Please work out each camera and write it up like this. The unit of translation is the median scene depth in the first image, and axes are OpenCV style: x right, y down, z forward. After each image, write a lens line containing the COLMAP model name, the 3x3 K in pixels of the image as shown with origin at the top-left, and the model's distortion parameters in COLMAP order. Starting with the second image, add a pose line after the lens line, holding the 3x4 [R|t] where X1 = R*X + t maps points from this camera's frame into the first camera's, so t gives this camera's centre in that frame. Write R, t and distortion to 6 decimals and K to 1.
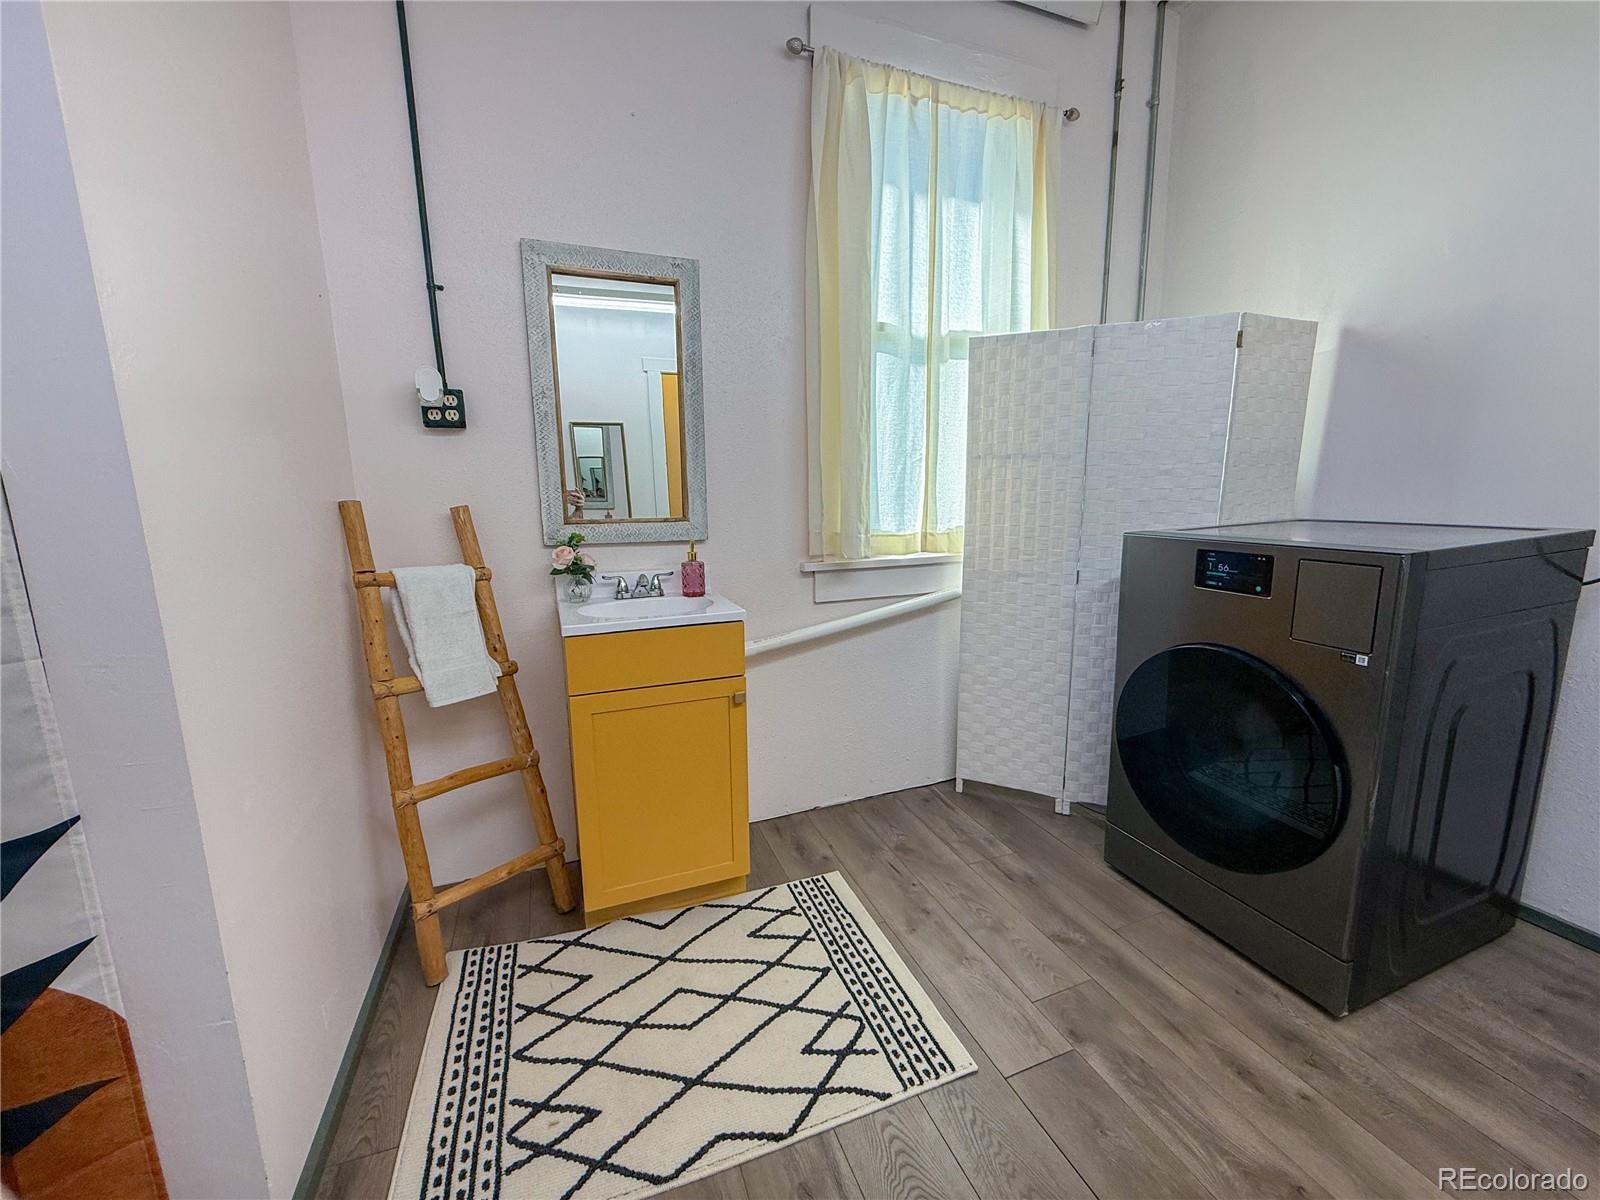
lens RADIAL K [[632.2, 0, 788.7], [0, 632.2, 597.0], [0, 0, 1]] dist [0.000591, -0.000248]
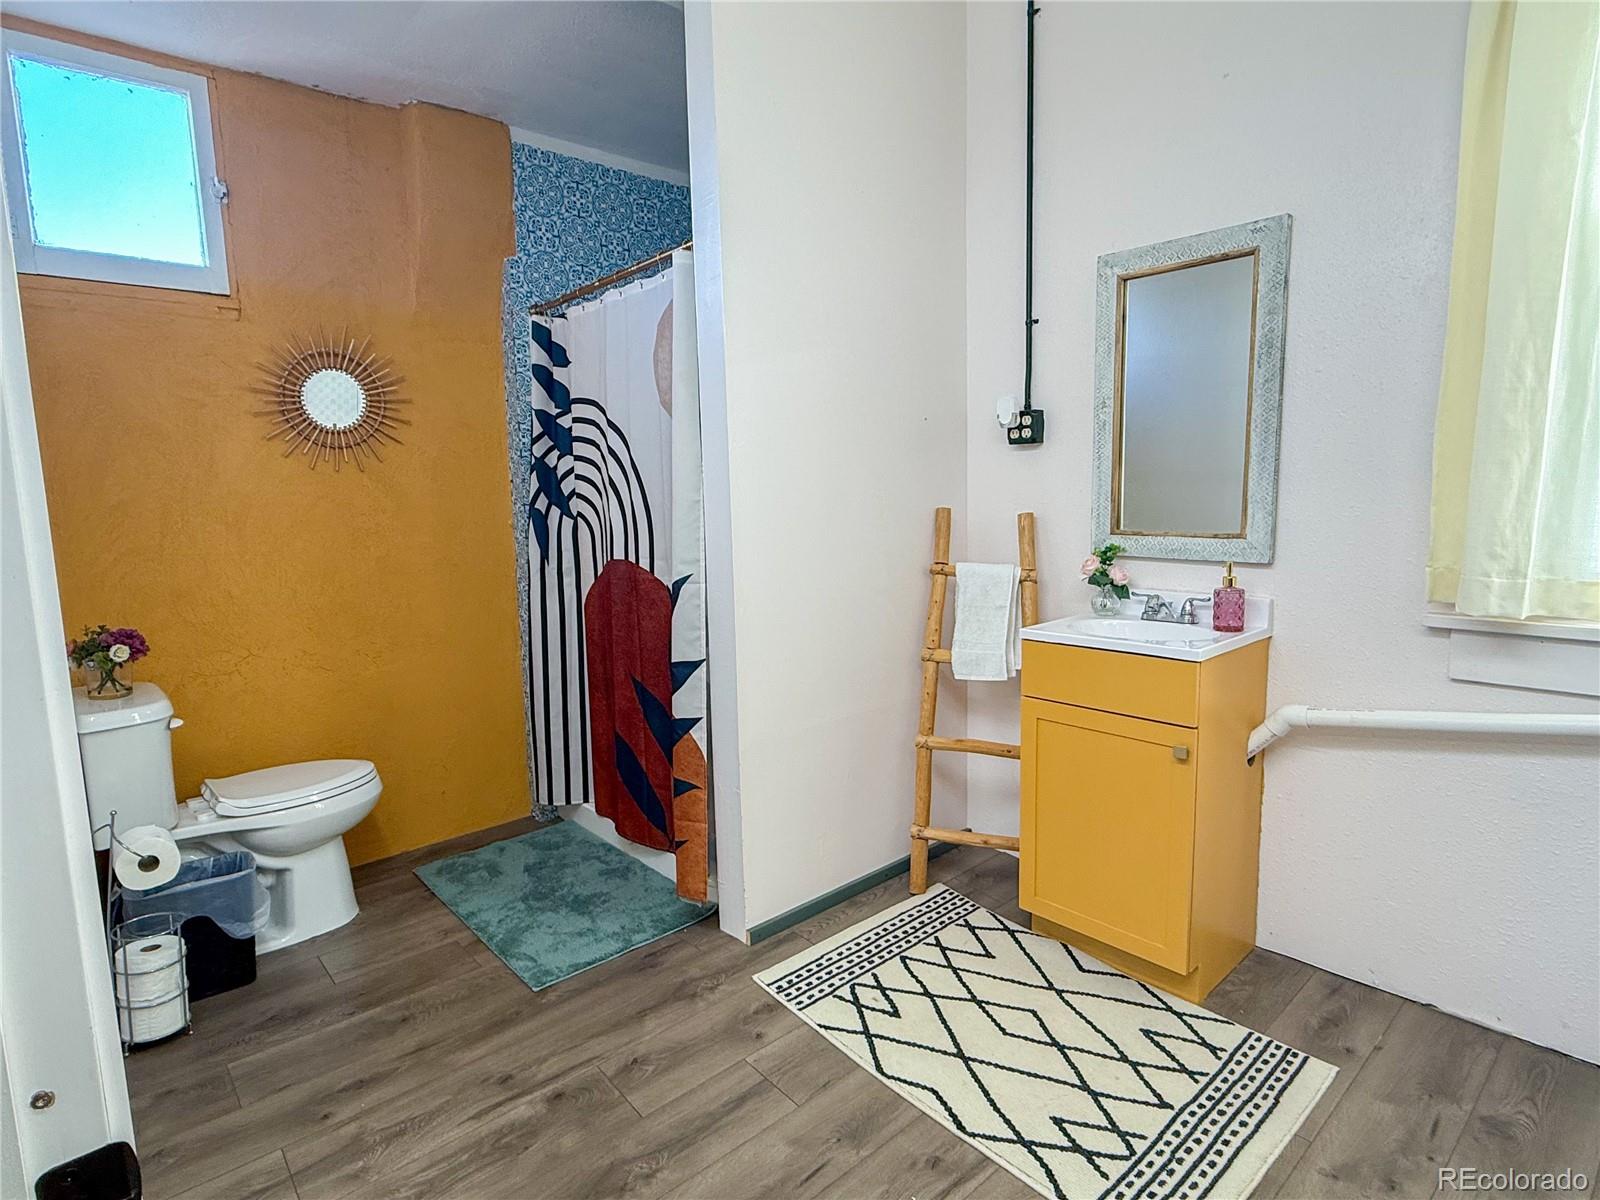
lens RADIAL K [[844.5, 0, 802.3], [0, 844.5, 597.8], [0, 0, 1]] dist [-0.002563, -0.000601]
pose [[0.357158, 0.124808, -0.925668, 0.829397], [-0.140917, 0.986889, 0.078691, -0.066133], [0.923353, 0.102338, 0.370063, 0.115427]]
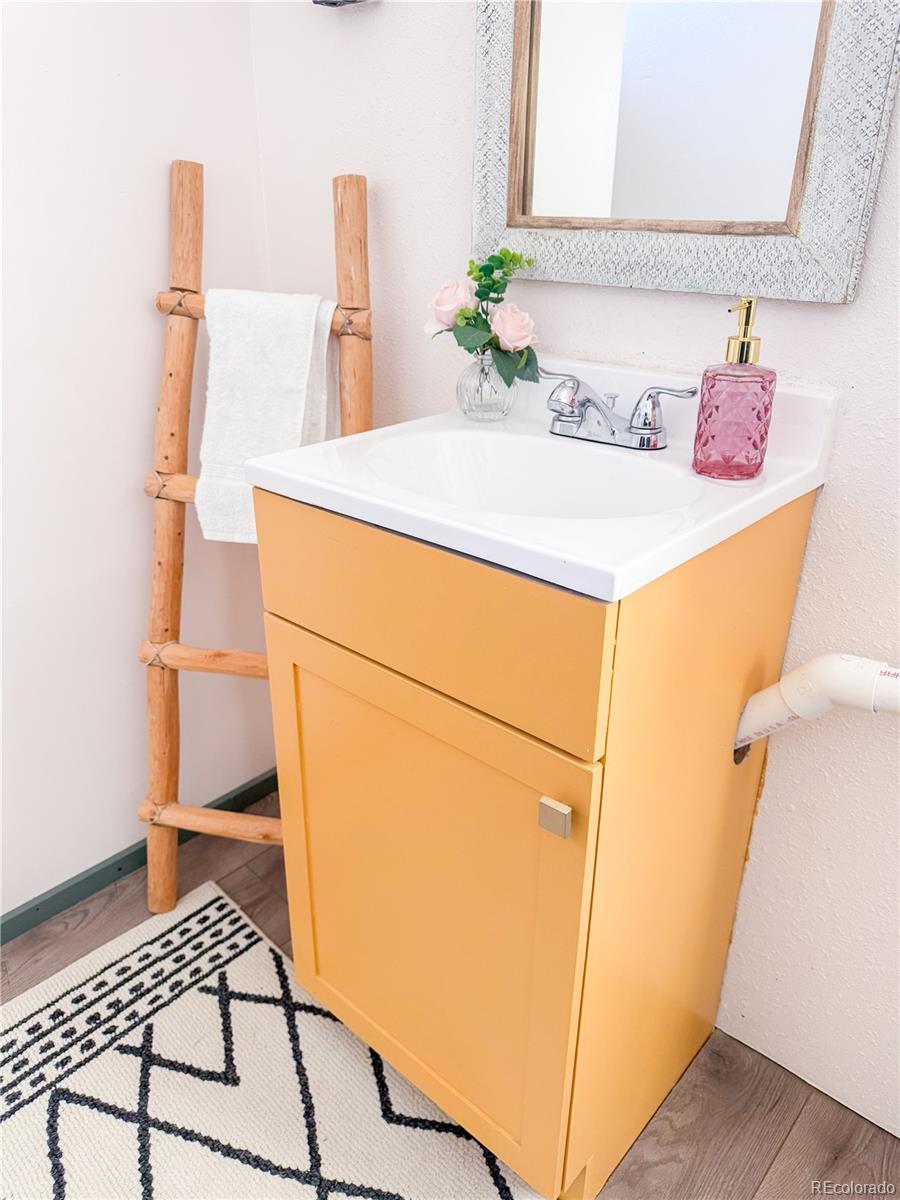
lens RADIAL K [[844.4, 0, 450.0], [0, 844.4, 600.0], [0, 0, 1]] dist [0.045649, -0.061712]
pose [[0.456984, 0.385722, -0.801489, 0.219628], [-0.166328, 0.922244, 0.349001, -0.093248], [0.873785, -0.026178, 0.485607, 0.826549]]
